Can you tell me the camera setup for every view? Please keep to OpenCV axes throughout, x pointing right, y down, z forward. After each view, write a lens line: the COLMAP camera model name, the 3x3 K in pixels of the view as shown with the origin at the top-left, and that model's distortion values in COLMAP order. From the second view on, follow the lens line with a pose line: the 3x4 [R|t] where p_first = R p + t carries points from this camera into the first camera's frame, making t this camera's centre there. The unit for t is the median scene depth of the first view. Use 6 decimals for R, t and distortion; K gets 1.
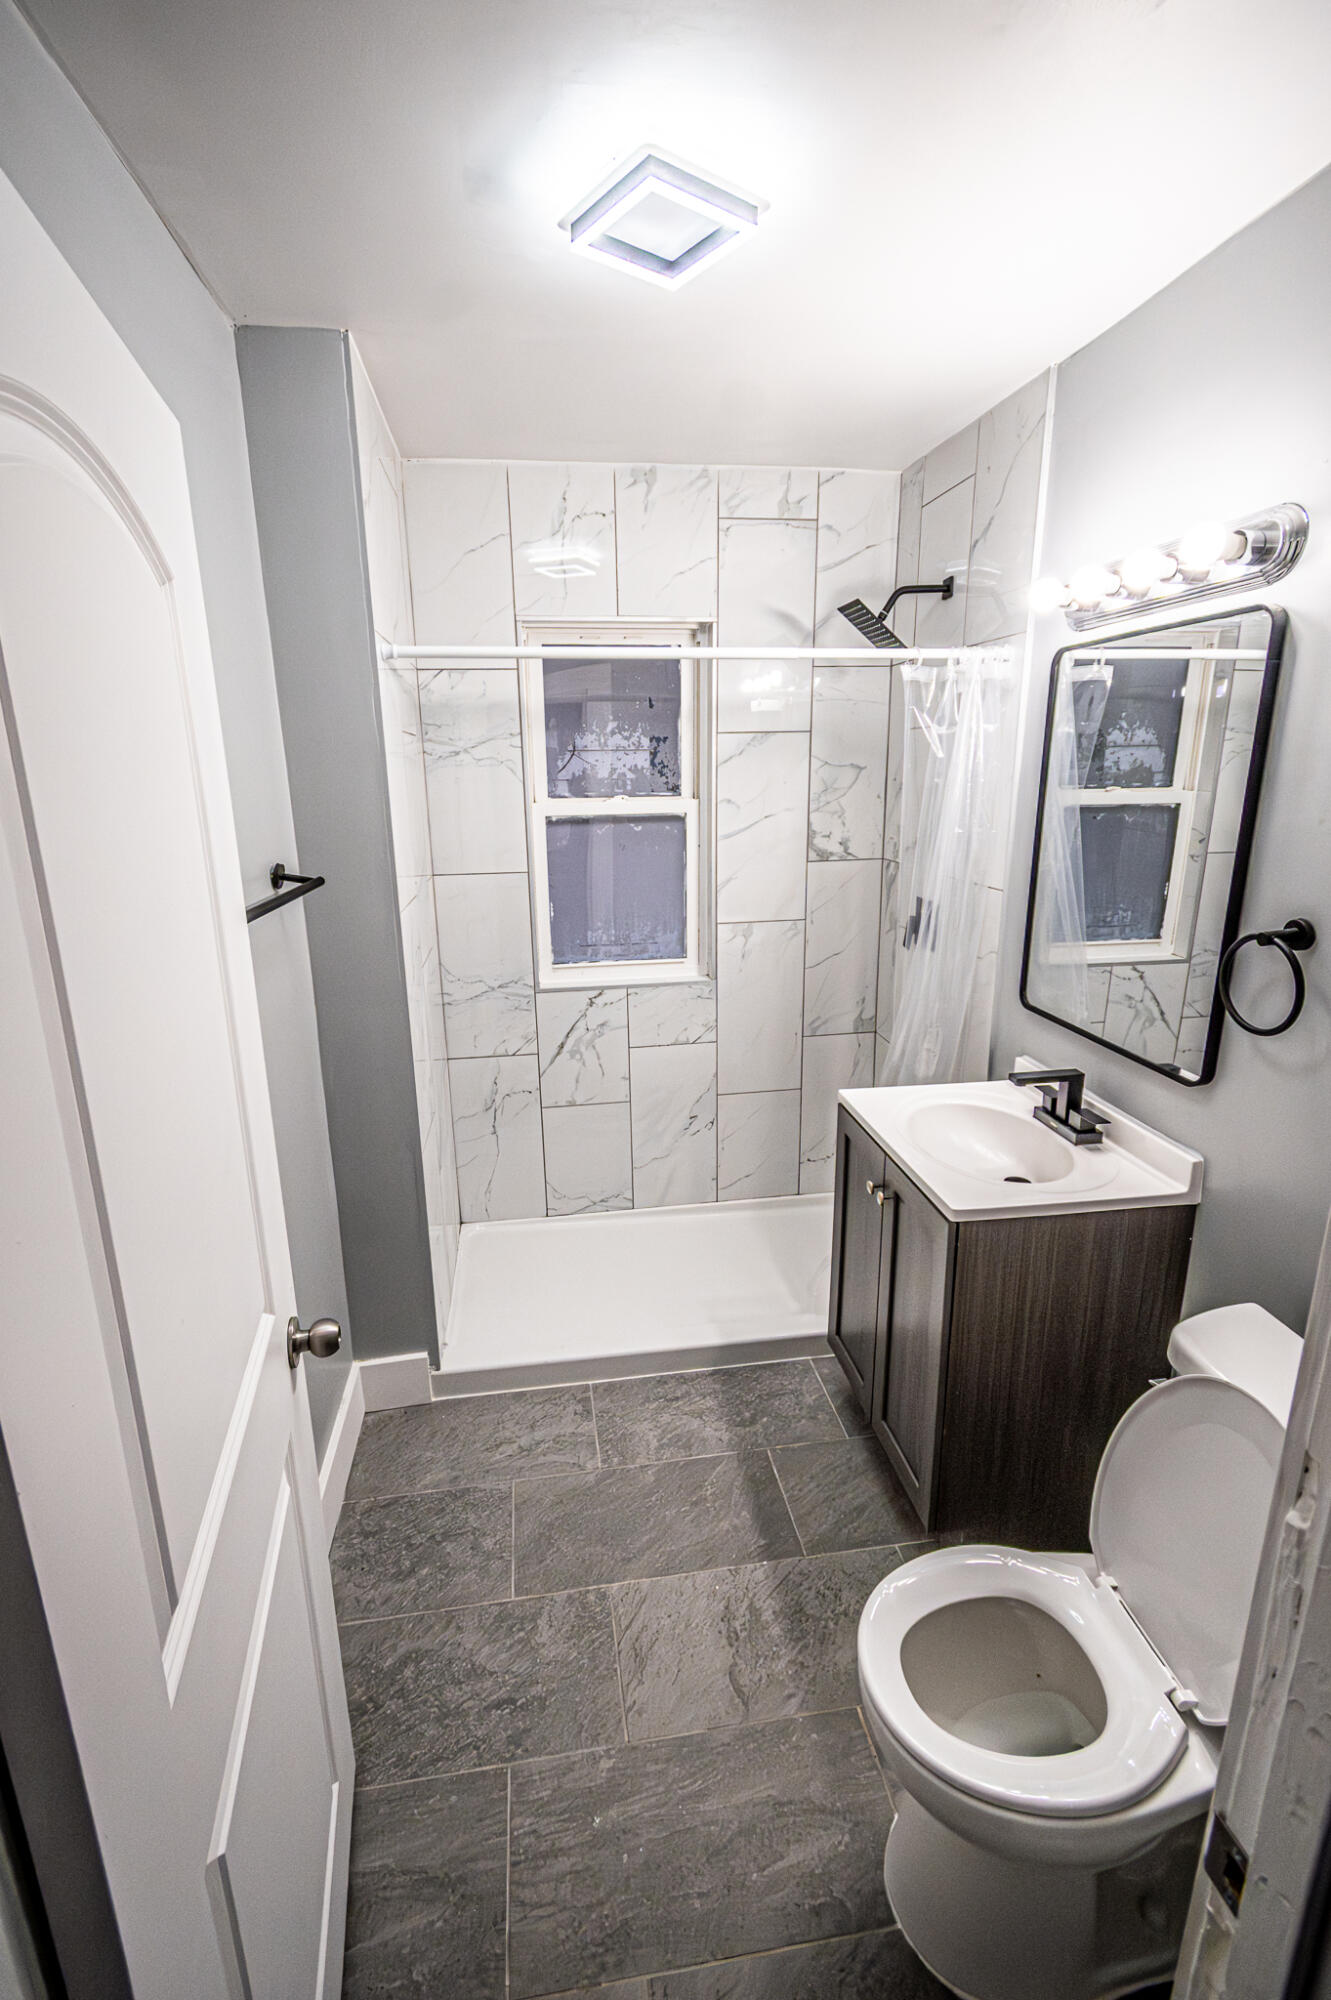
lens RADIAL K [[889.4, 0, 651.6], [0, 889.4, 1000.6], [0, 0, 1]] dist [0.011470, -0.006650]
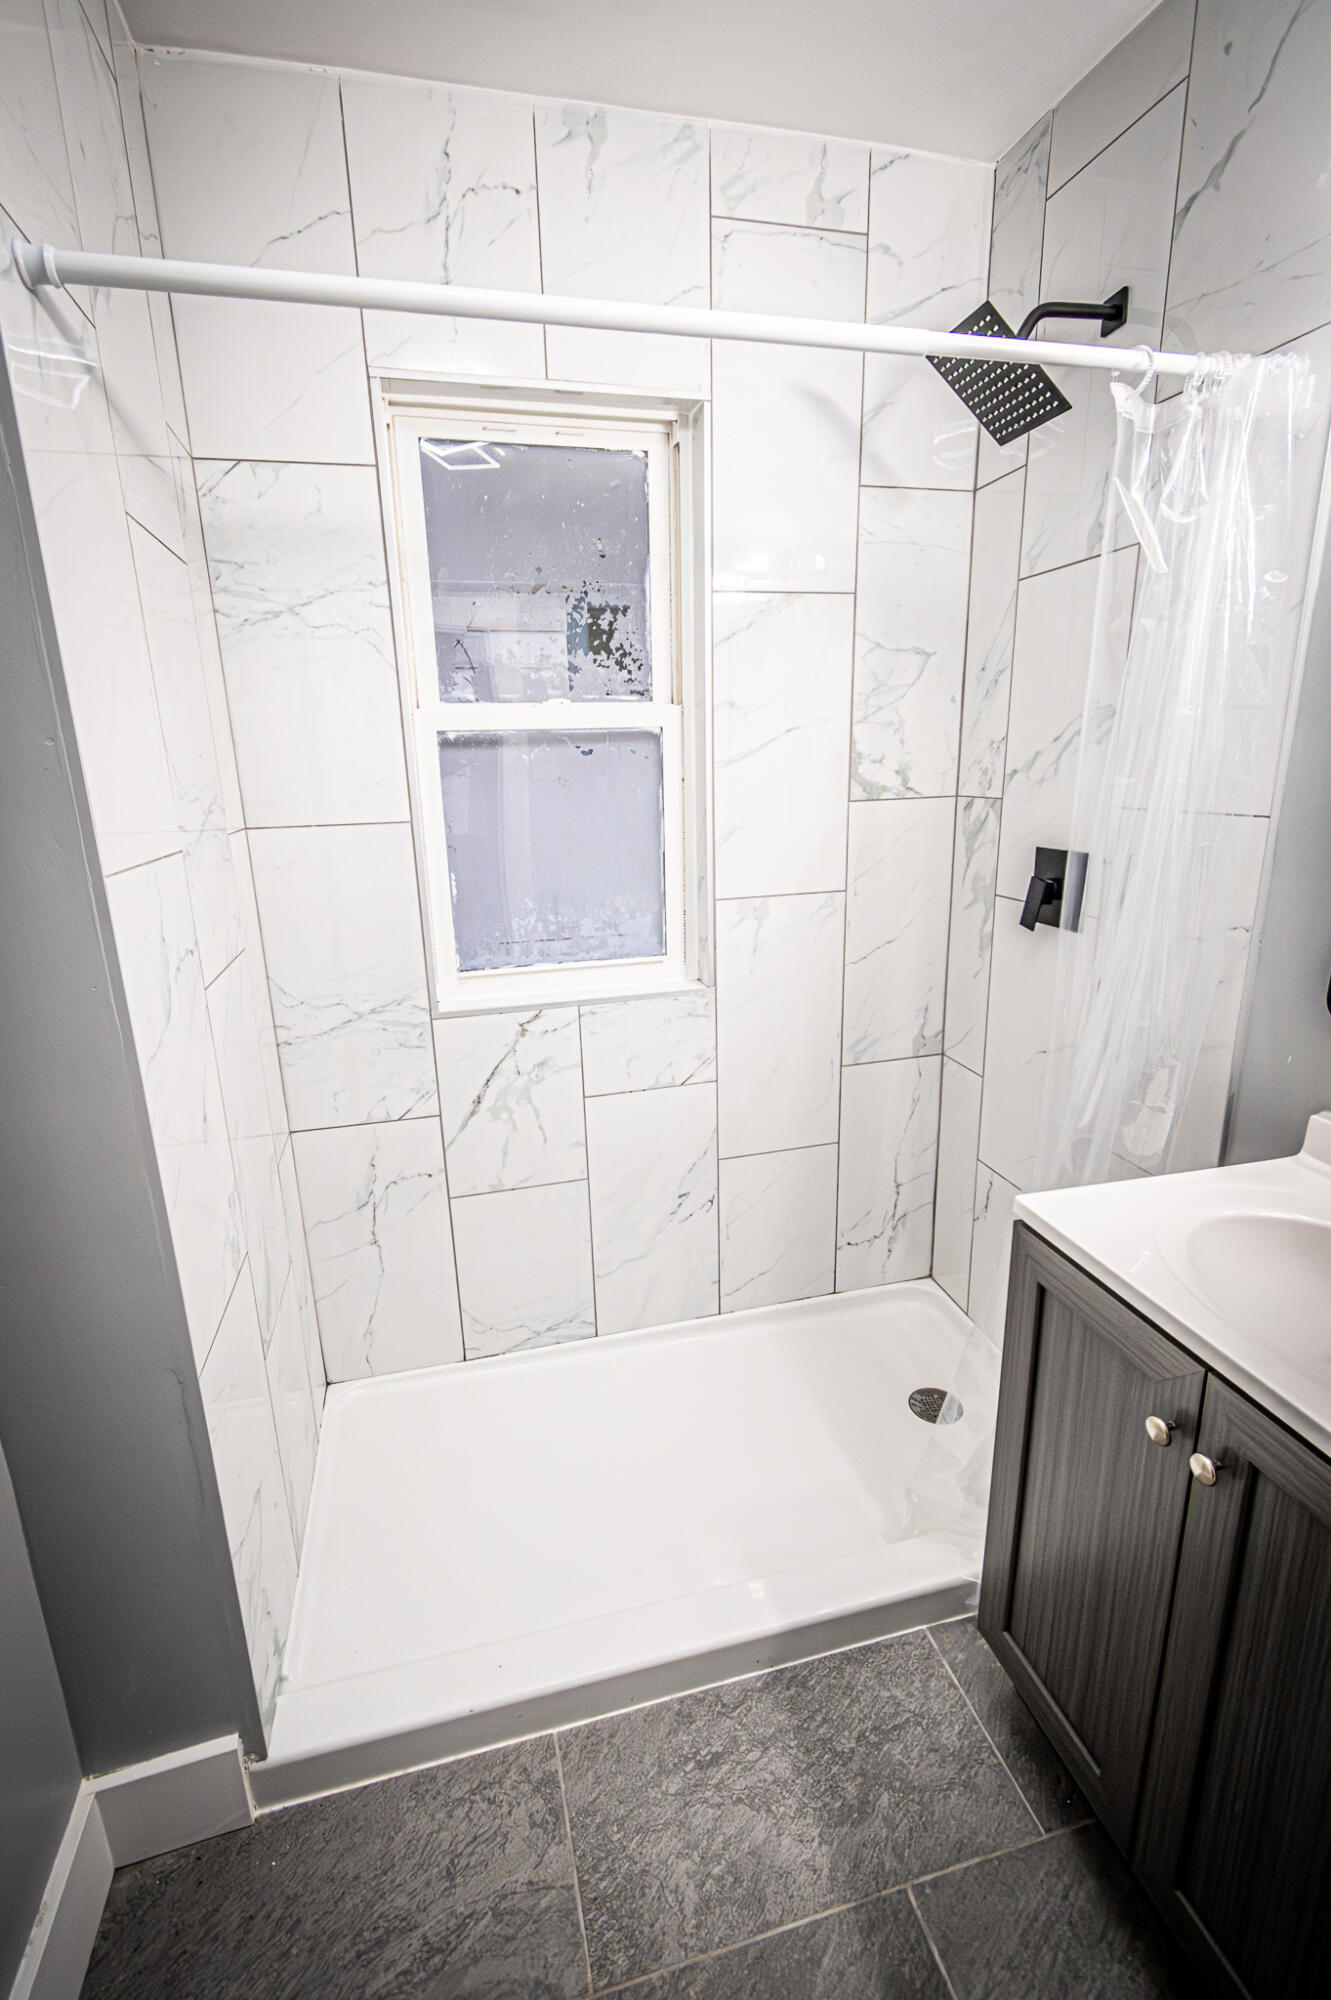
lens RADIAL K [[889.4, 0, 651.6], [0, 889.4, 1000.6], [0, 0, 1]] dist [0.011470, -0.006650]
pose [[0.994576, -0.037375, 0.097063, -0.038130], [0.036882, 0.999296, 0.006866, -0.020249], [-0.097251, -0.003249, 0.995255, 0.368973]]
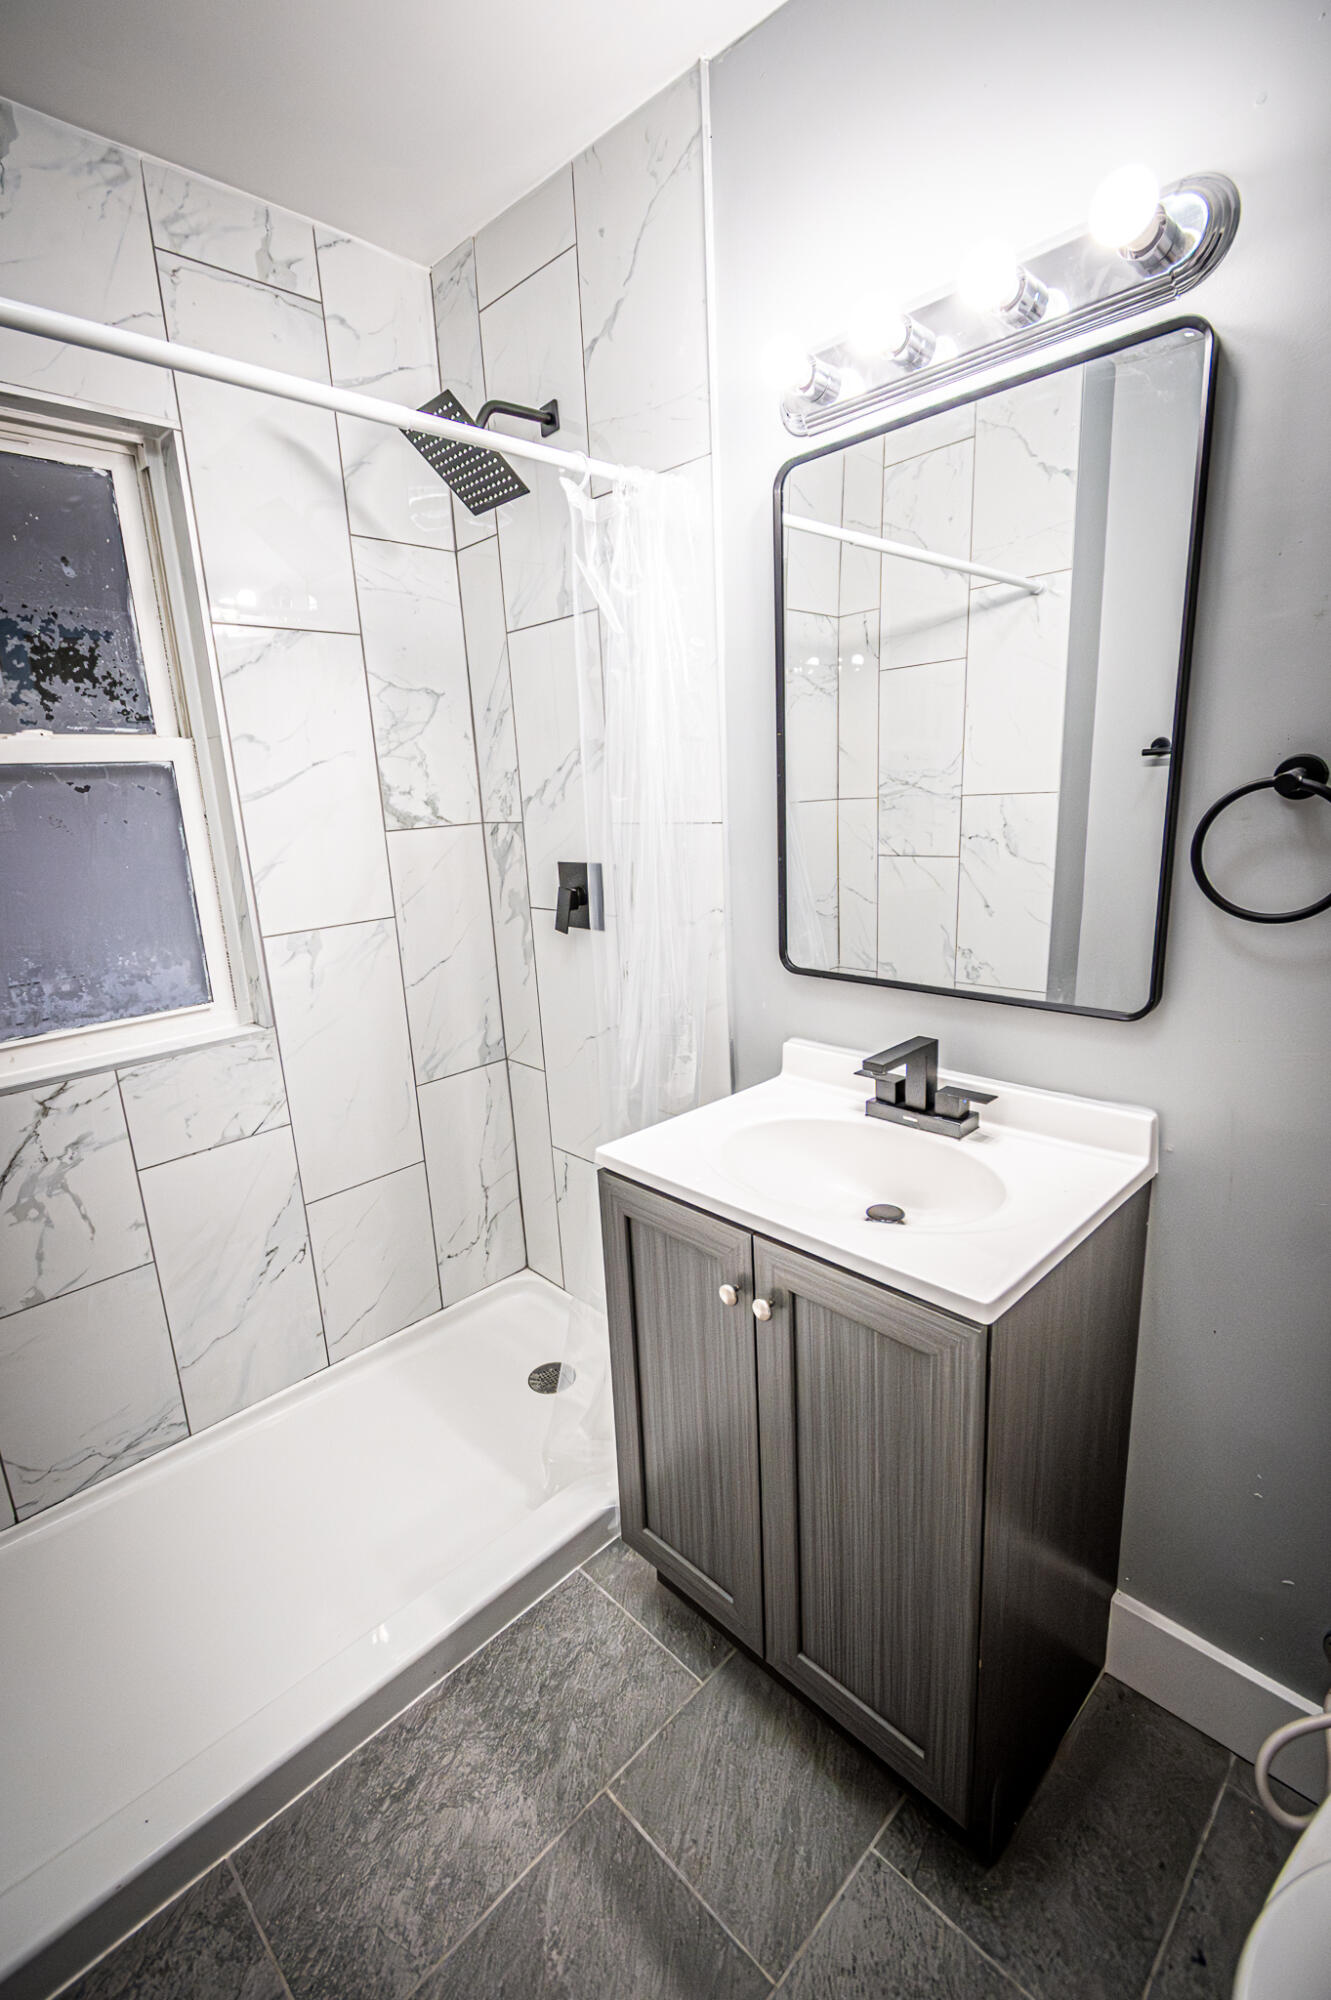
lens RADIAL K [[889.4, 0, 651.6], [0, 889.4, 1000.6], [0, 0, 1]] dist [0.011470, -0.006650]
pose [[0.807196, -0.163389, 0.567220, -0.068278], [0.186604, 0.982281, 0.017397, -0.003214], [-0.560012, 0.091802, 0.823383, 0.342973]]
